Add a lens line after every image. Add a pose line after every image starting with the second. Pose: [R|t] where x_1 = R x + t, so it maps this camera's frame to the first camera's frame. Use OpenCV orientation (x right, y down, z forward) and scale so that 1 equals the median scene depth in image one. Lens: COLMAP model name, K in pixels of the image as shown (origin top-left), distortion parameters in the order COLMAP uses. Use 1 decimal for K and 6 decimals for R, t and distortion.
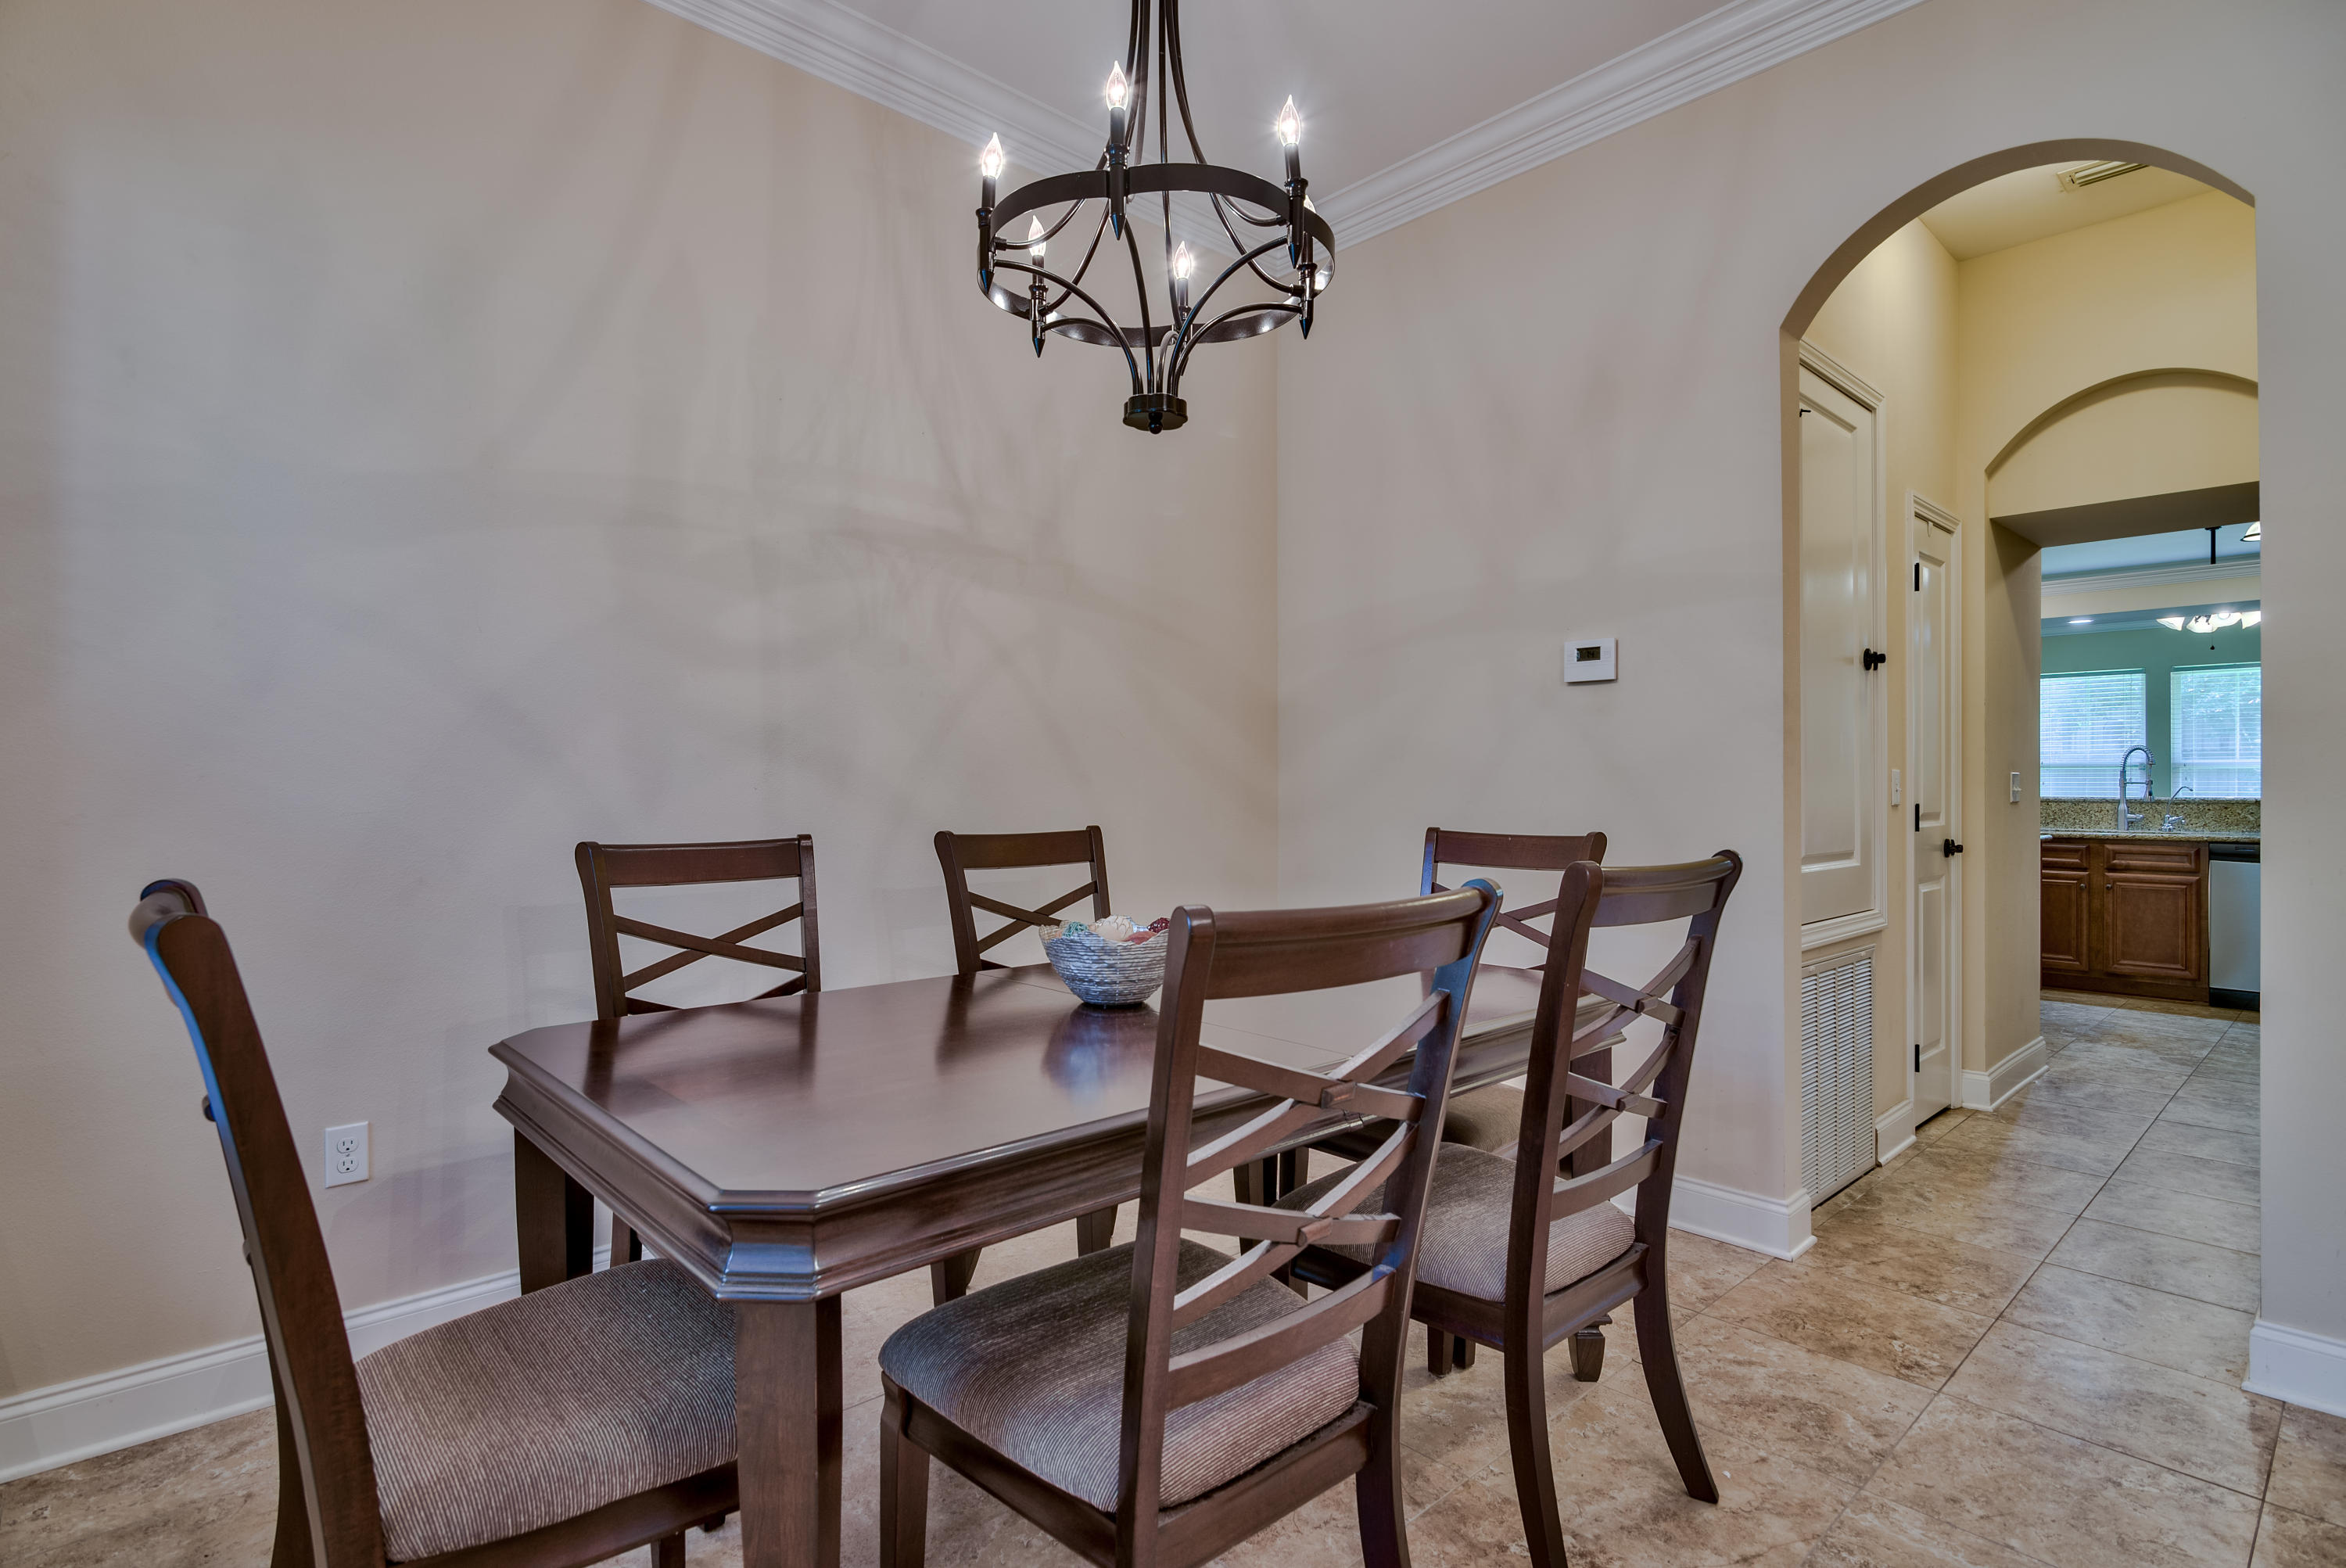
lens RADIAL K [[1159.7, 0, 1182.7], [0, 1159.7, 777.7], [0, 0, 1]] dist [-0.001679, 0.000407]
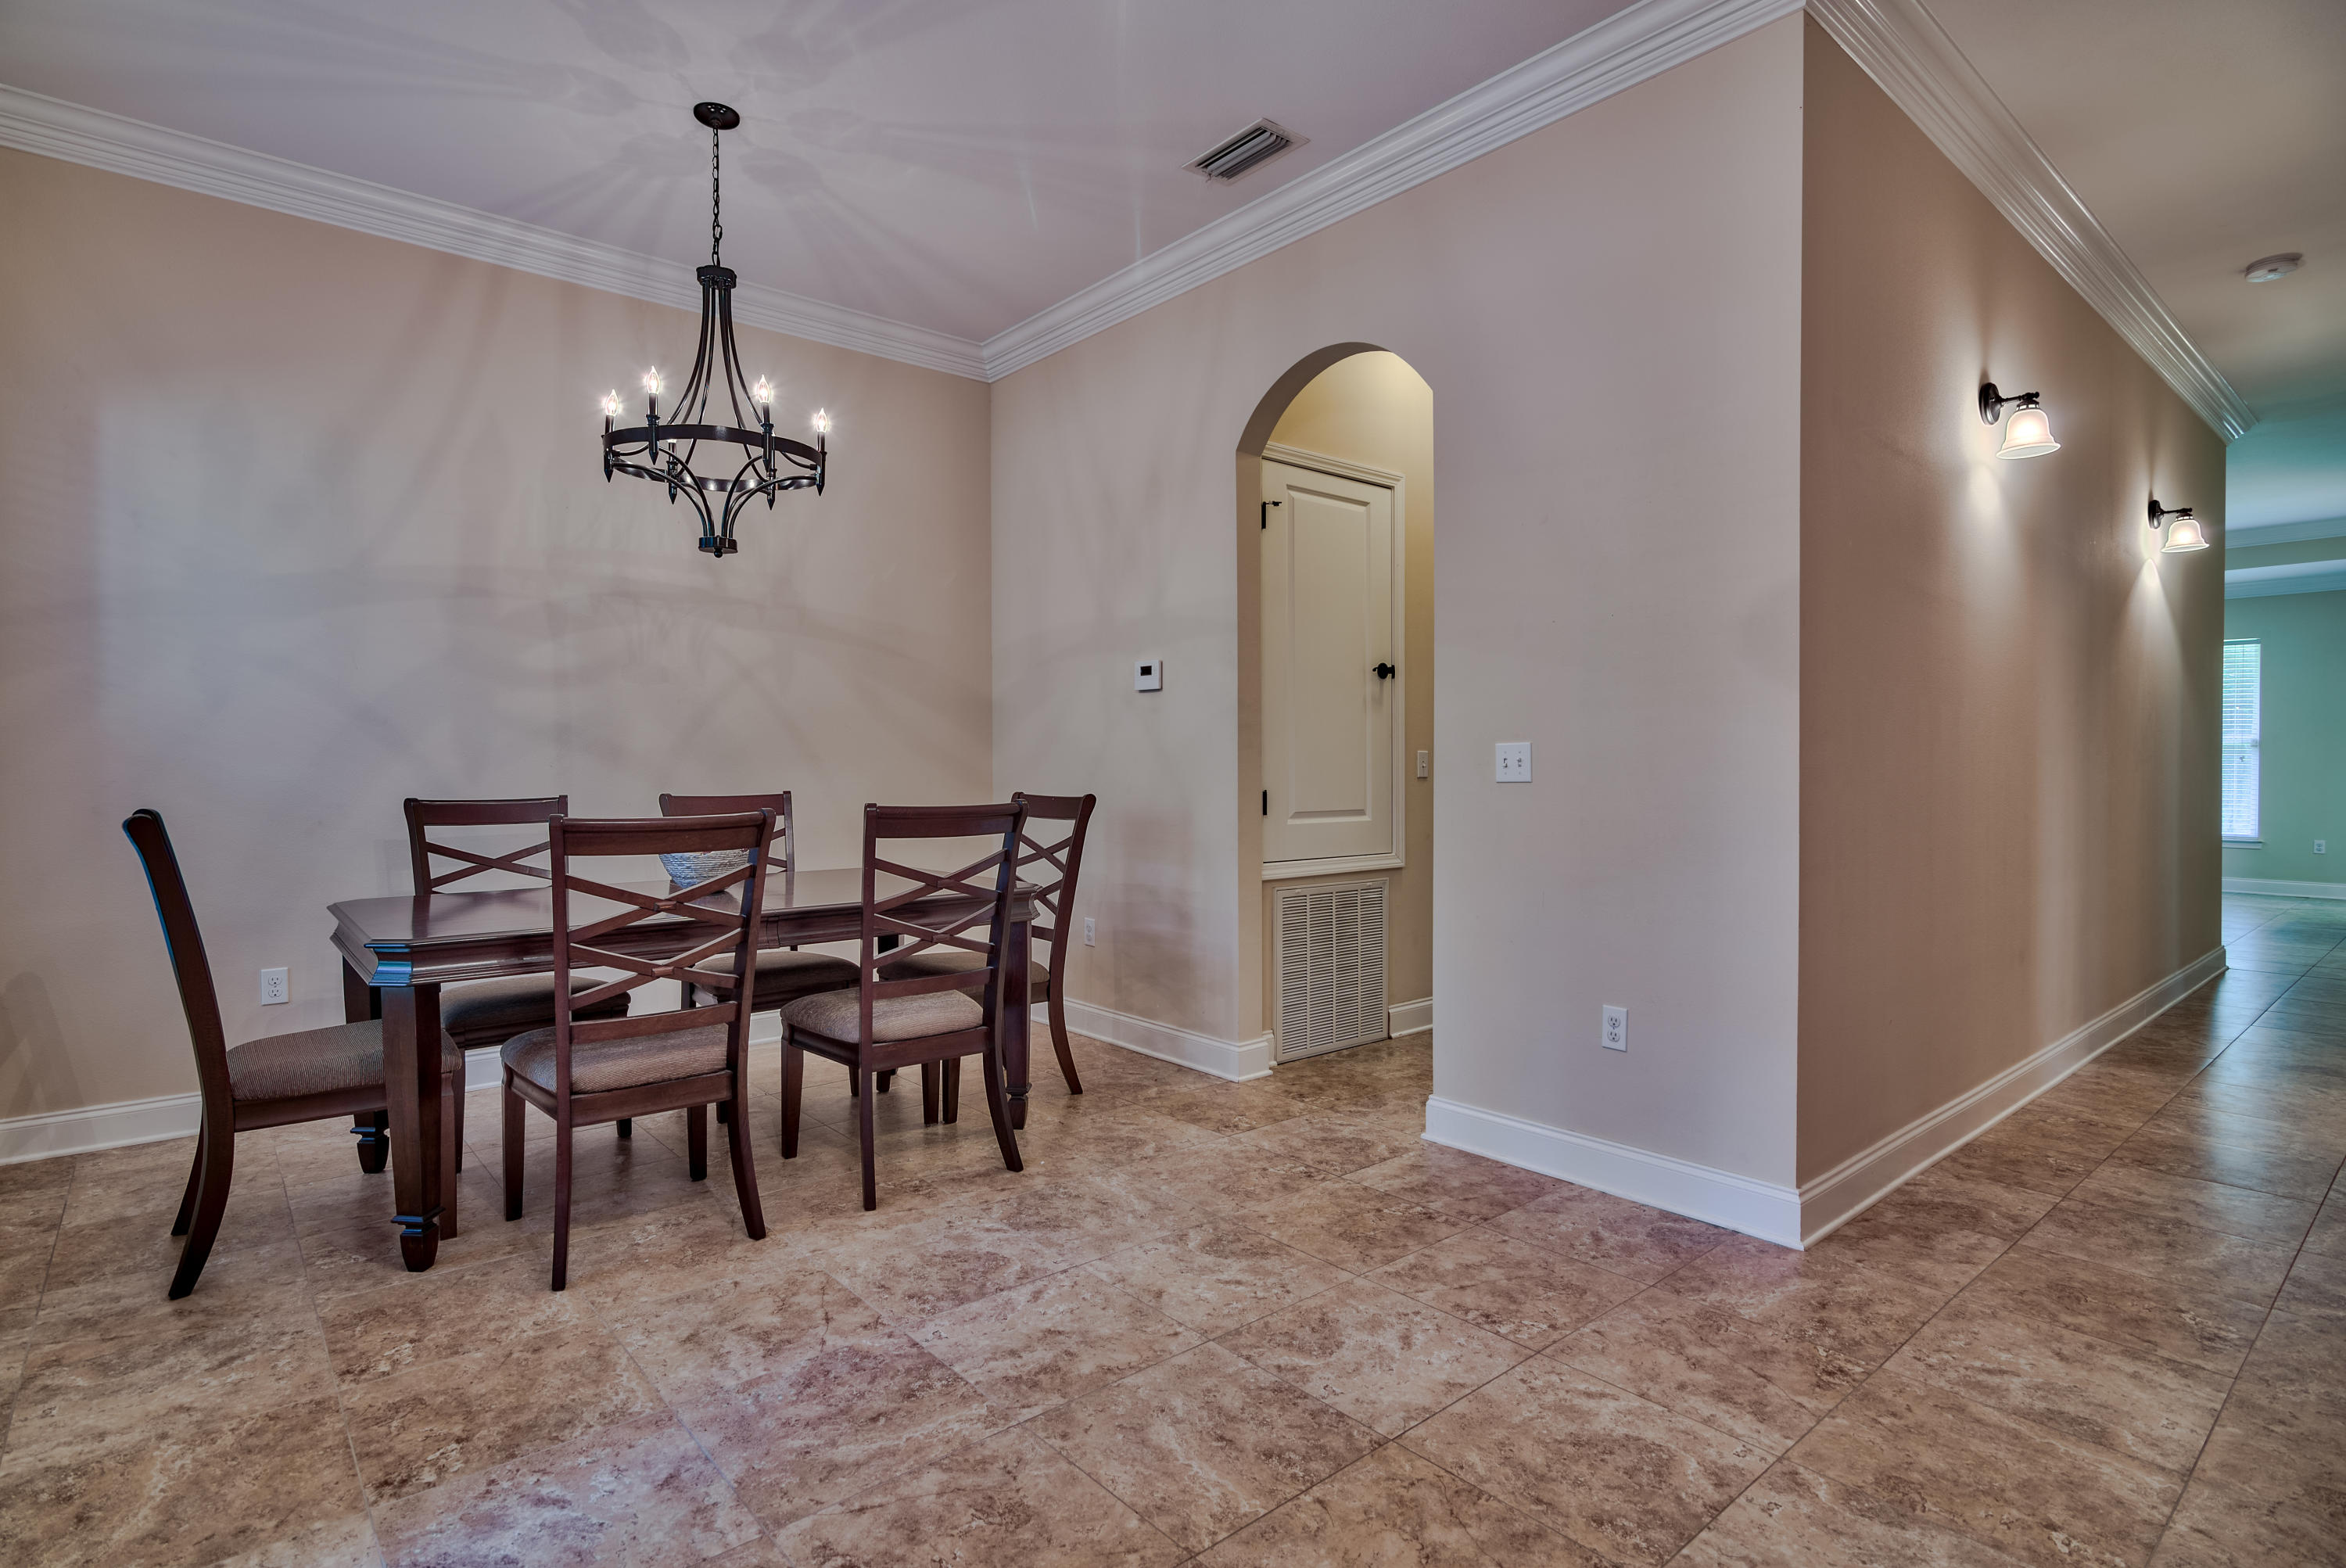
lens RADIAL K [[1161.4, 0, 1182.4], [0, 1161.4, 774.4], [0, 0, 1]] dist [-0.000718, -0.000618]
pose [[0.999405, -0.001220, -0.034475, 0.623216], [0.001794, 0.999860, 0.016621, -0.004314], [0.034450, -0.016673, 0.999267, -0.599821]]
